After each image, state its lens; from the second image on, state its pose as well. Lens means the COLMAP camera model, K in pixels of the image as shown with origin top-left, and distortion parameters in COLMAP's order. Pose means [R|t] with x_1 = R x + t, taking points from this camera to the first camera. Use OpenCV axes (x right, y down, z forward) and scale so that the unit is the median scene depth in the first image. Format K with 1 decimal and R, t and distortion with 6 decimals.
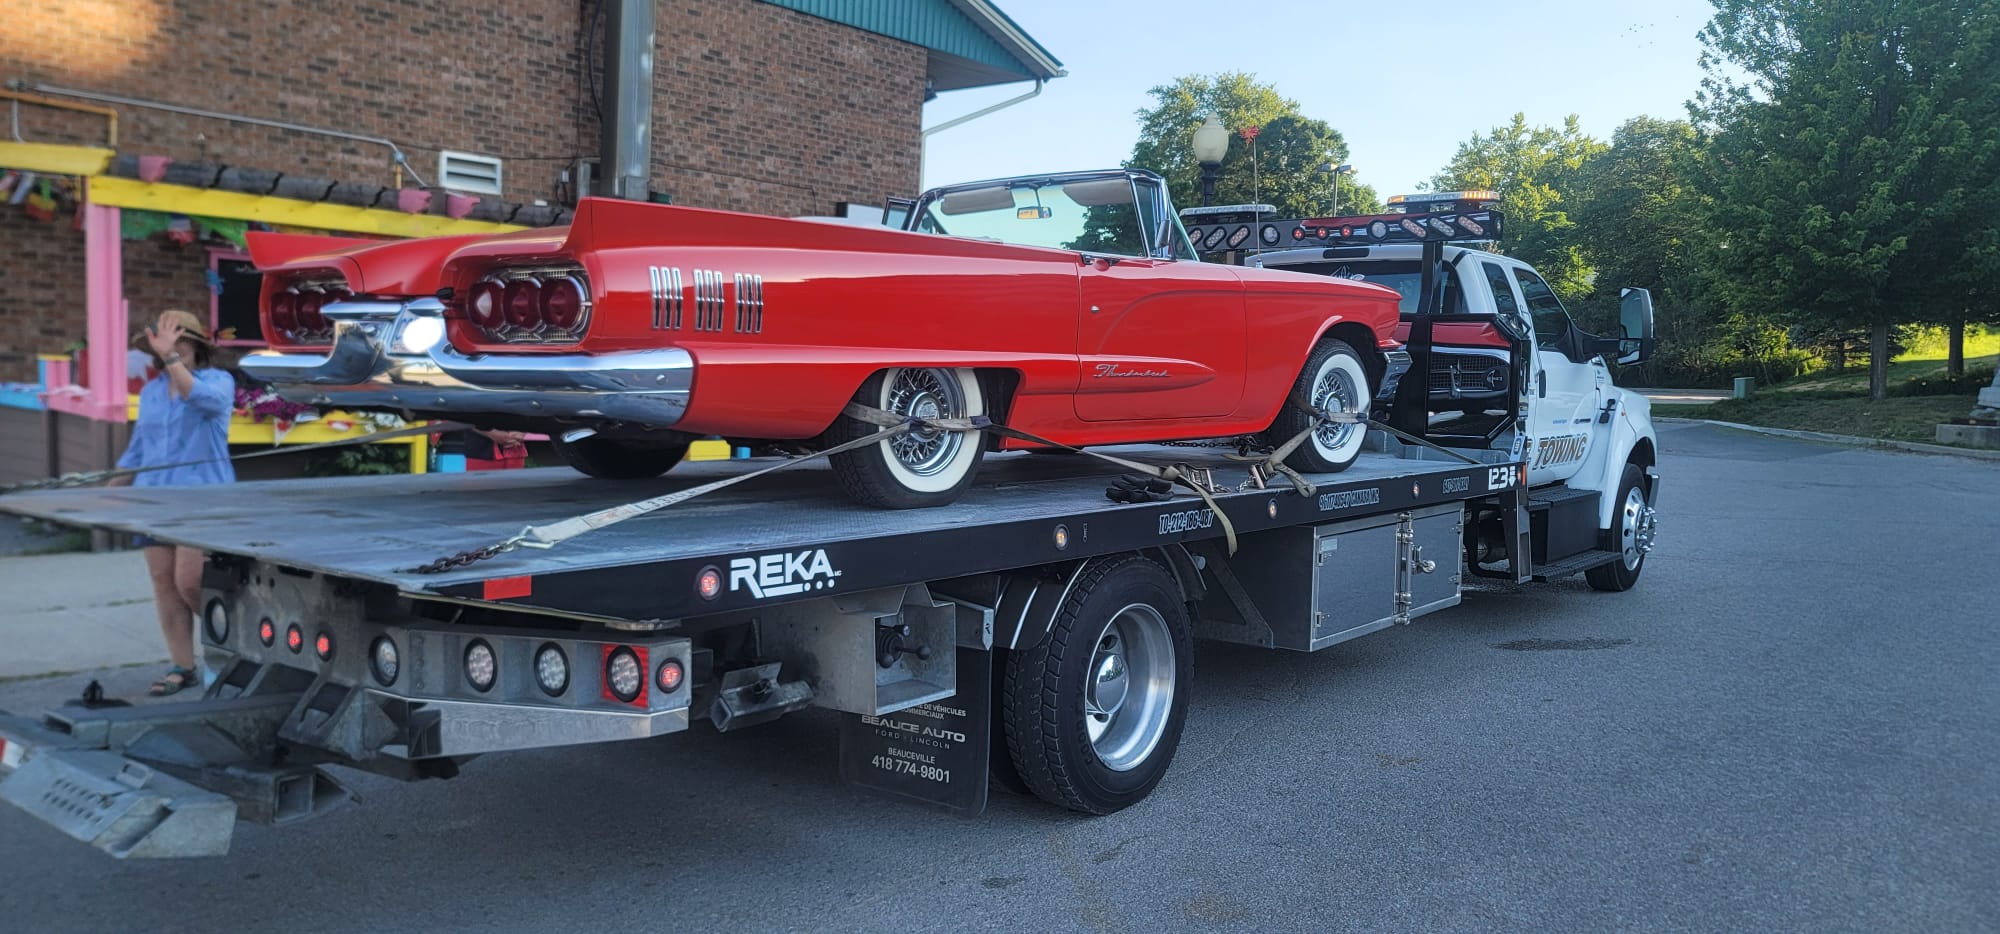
lens RADIAL K [[1437.9, 0, 992.3], [0, 1437.9, 461.3], [0, 0, 1]] dist [0.063994, -0.000208]
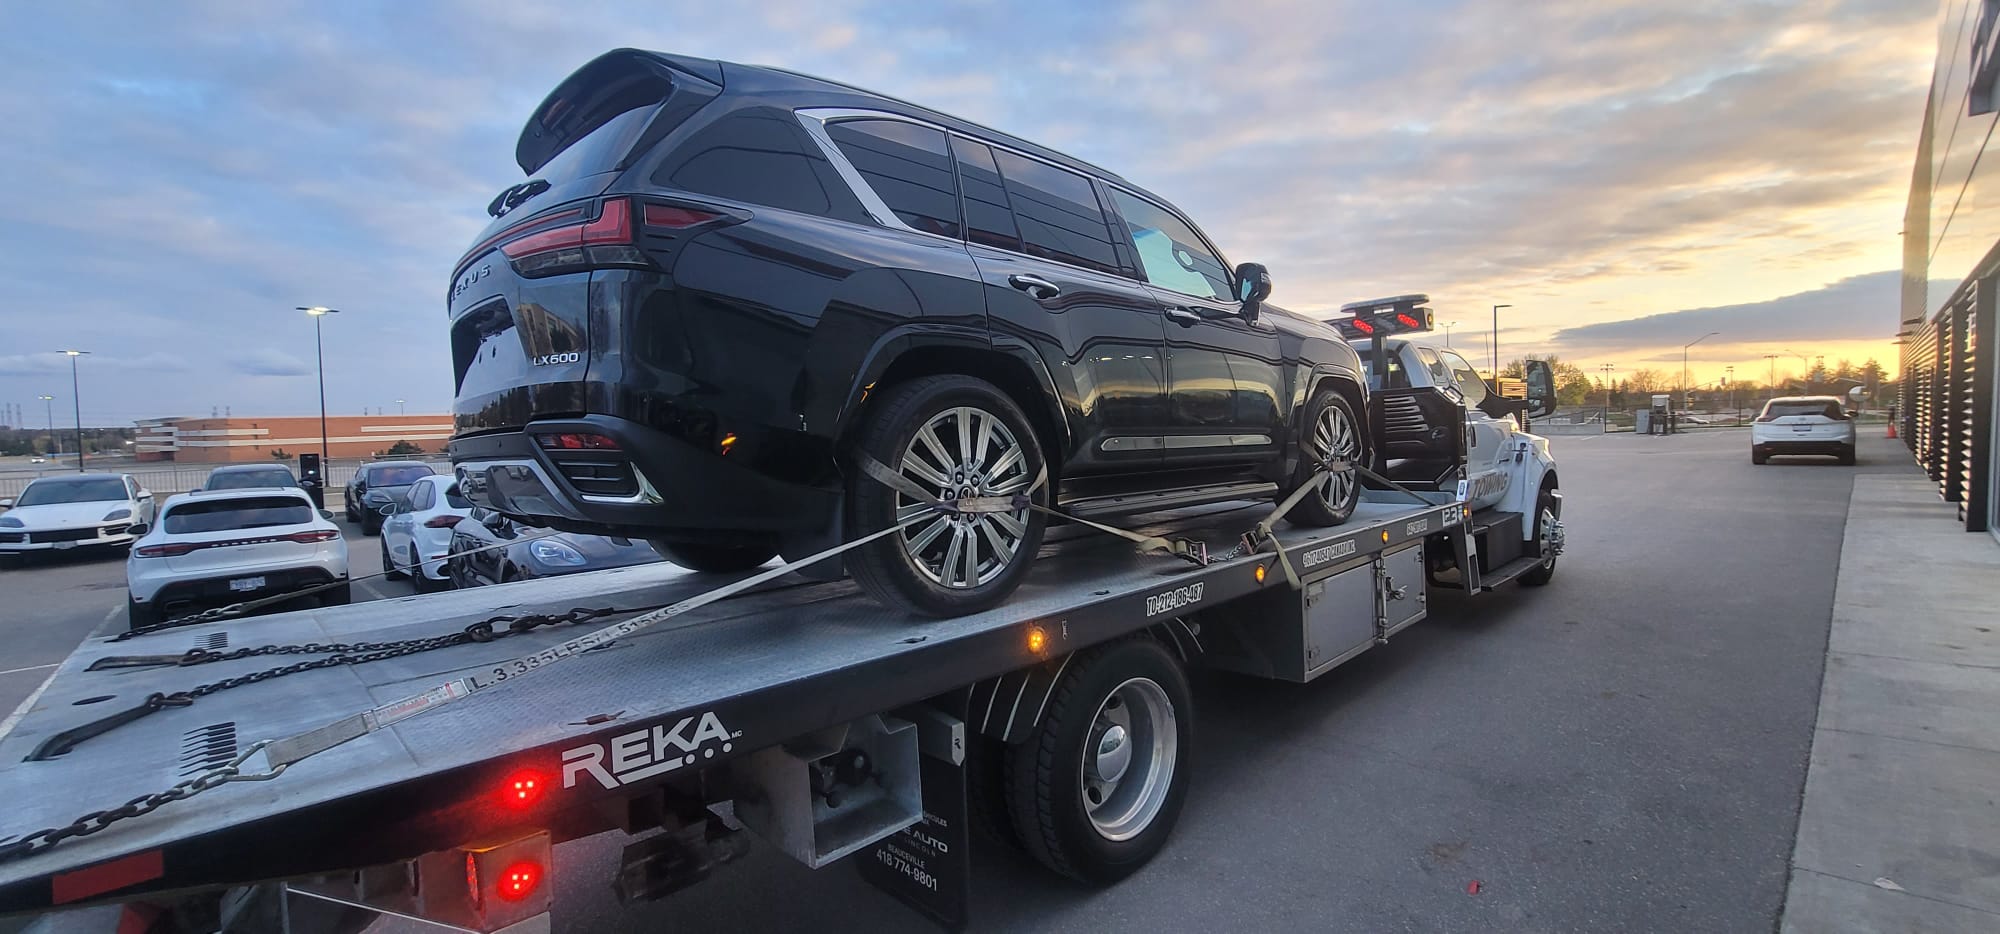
lens RADIAL K [[803.0, 0, 996.8], [0, 803.0, 468.0], [0, 0, 1]] dist [-0.002623, 0.000023]
pose [[0.987692, -0.063437, -0.142969, 0.118507], [0.058696, 0.997585, -0.037143, -0.052138], [0.144980, 0.028294, 0.989030, 0.476748]]
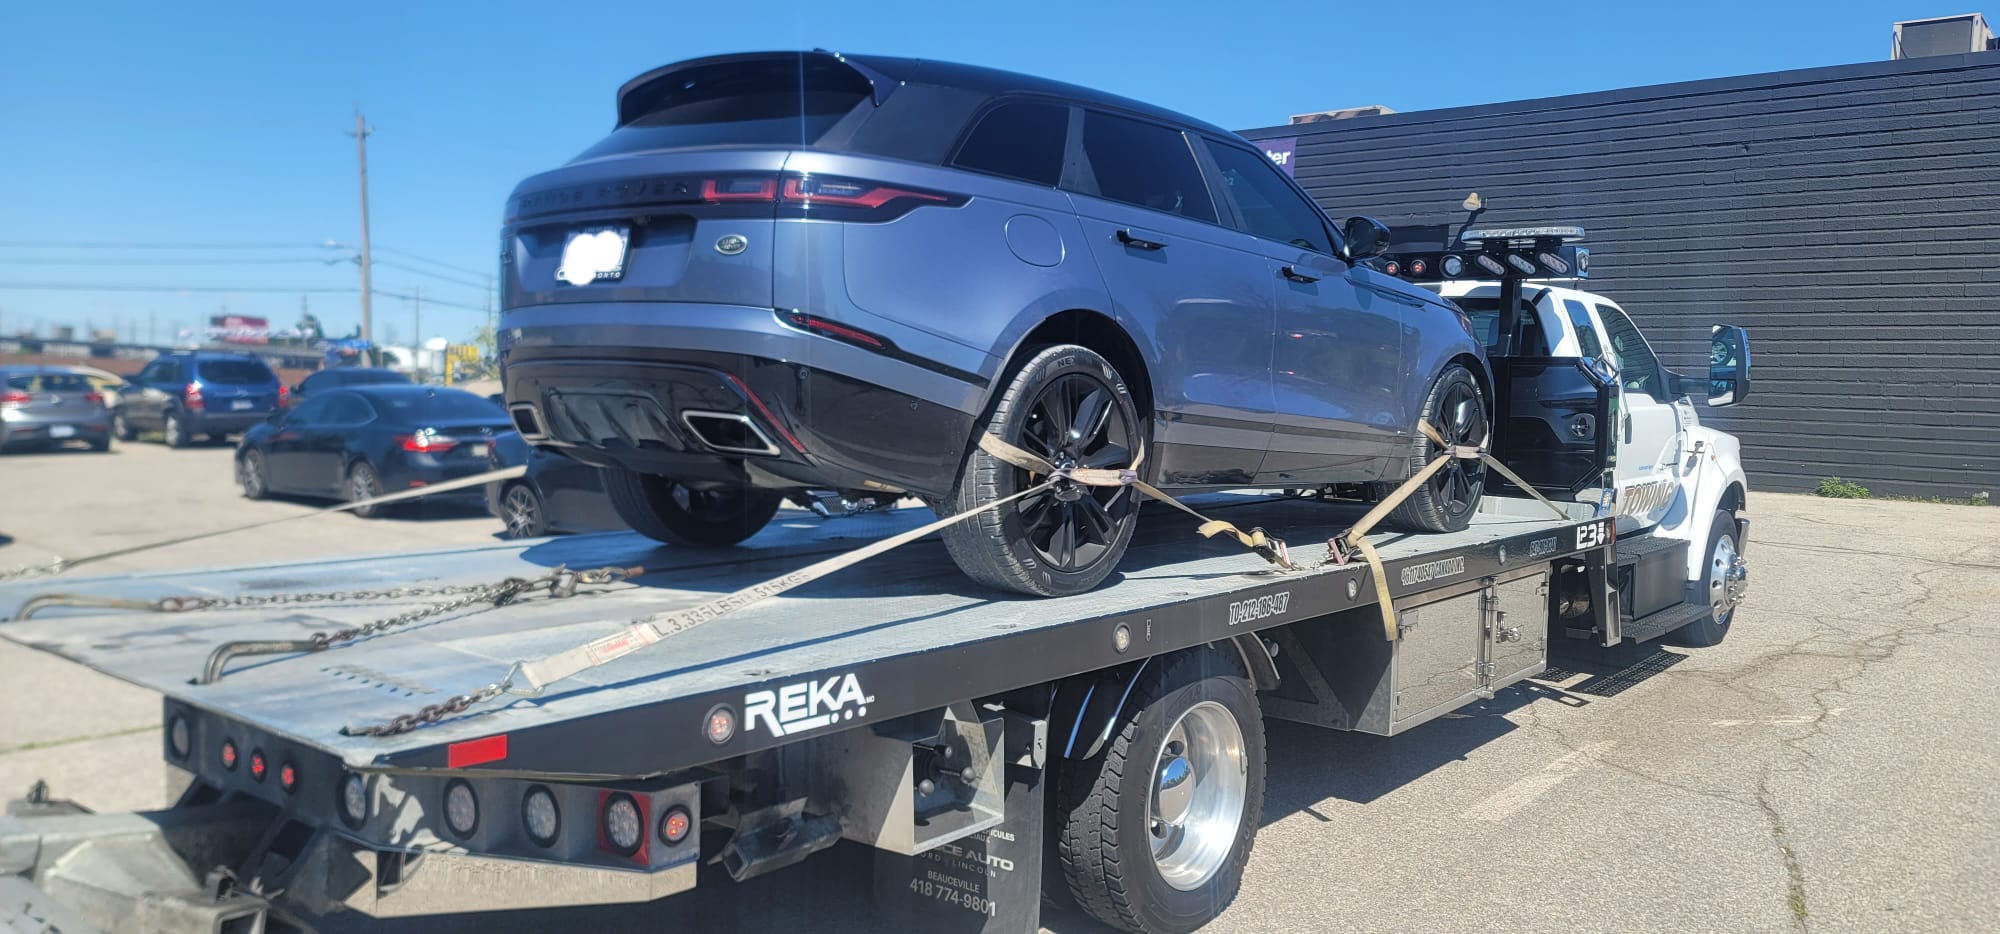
lens RADIAL K [[1437.9, 0, 992.3], [0, 1437.9, 461.3], [0, 0, 1]] dist [0.063994, -0.000208]
pose [[0.999617, 0.002185, -0.027583, -0.008700], [-0.002384, 0.999971, -0.007167, -0.054137], [0.027566, 0.007230, 0.999594, 0.116361]]
